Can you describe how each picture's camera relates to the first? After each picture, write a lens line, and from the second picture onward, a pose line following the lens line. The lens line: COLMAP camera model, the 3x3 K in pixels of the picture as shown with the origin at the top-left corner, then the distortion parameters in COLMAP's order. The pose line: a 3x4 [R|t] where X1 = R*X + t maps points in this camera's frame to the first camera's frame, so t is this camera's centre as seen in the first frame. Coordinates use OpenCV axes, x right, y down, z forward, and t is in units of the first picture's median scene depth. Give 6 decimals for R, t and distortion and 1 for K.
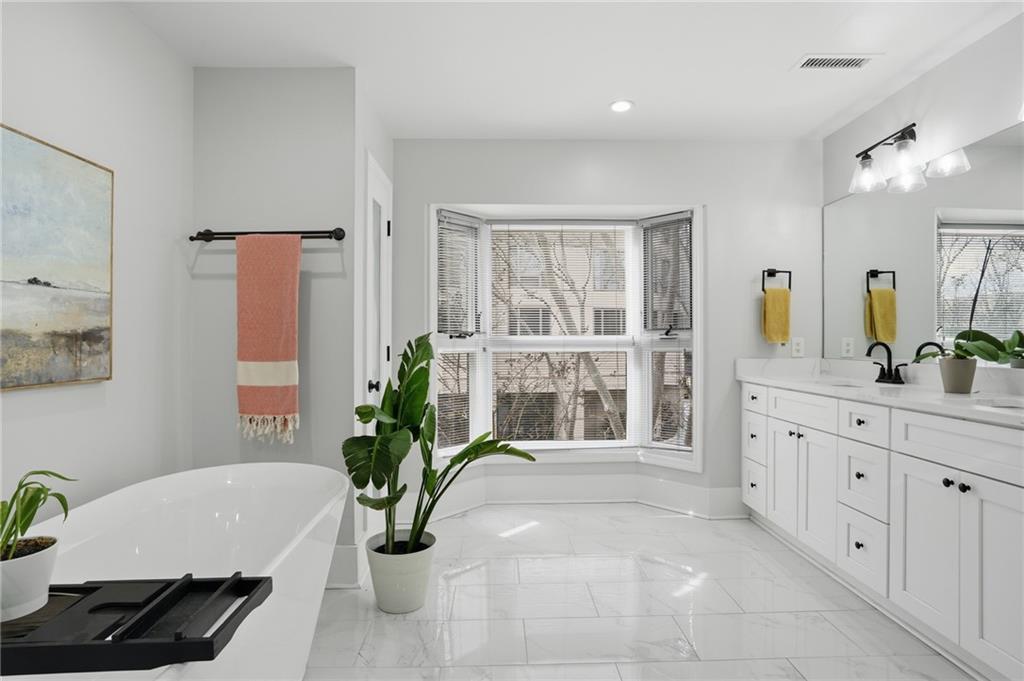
lens RADIAL K [[495.1, 0, 513.4], [0, 495.1, 334.9], [0, 0, 1]] dist [-0.059917, 0.026672]
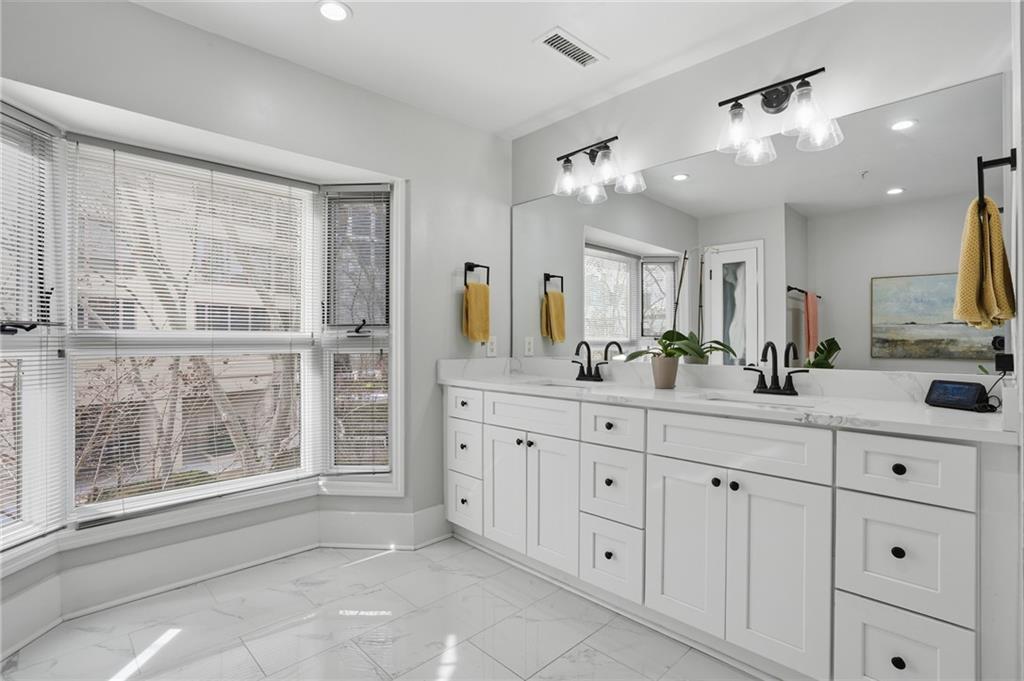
lens RADIAL K [[495.1, 0, 513.4], [0, 495.1, 334.9], [0, 0, 1]] dist [-0.059917, 0.026672]
pose [[0.741798, 0.008762, 0.670566, -0.053108], [-0.010784, 0.999941, -0.001136, 0.003638], [-0.670536, -0.006389, 0.741849, 0.296951]]
